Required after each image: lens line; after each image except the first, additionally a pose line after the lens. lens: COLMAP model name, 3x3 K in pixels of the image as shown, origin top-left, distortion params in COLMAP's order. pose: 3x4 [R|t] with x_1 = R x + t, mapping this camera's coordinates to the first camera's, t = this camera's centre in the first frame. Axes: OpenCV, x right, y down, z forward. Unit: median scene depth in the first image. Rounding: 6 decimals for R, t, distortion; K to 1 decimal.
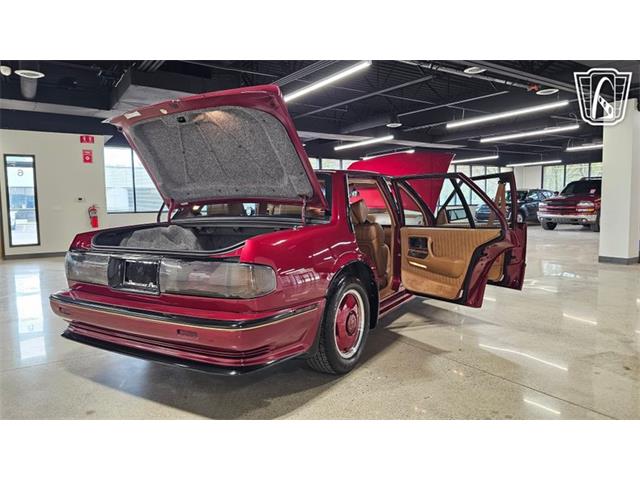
lens RADIAL K [[435.2, 0, 315.8], [0, 435.2, 231.9], [0, 0, 1]] dist [0.002646, -0.000625]
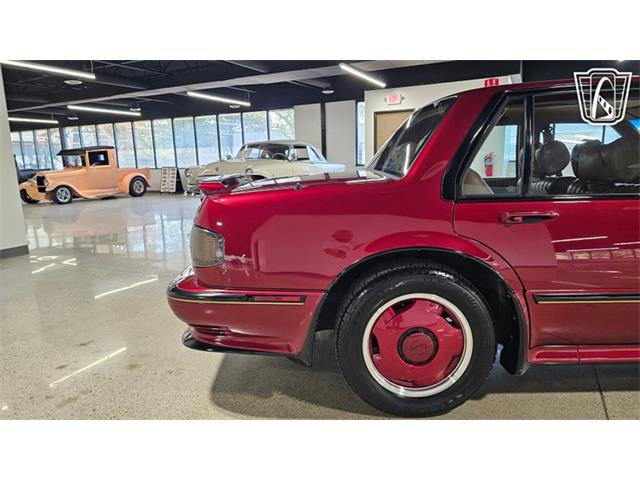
lens RADIAL K [[434.6, 0, 320.0], [0, 434.6, 240.0], [0, 0, 1]] dist [0.011374, -0.001662]
pose [[0.506138, 0.152336, -0.848892, 0.457202], [-0.033346, 0.986998, 0.157237, -0.027581], [0.861808, -0.051276, 0.504637, 0.515074]]
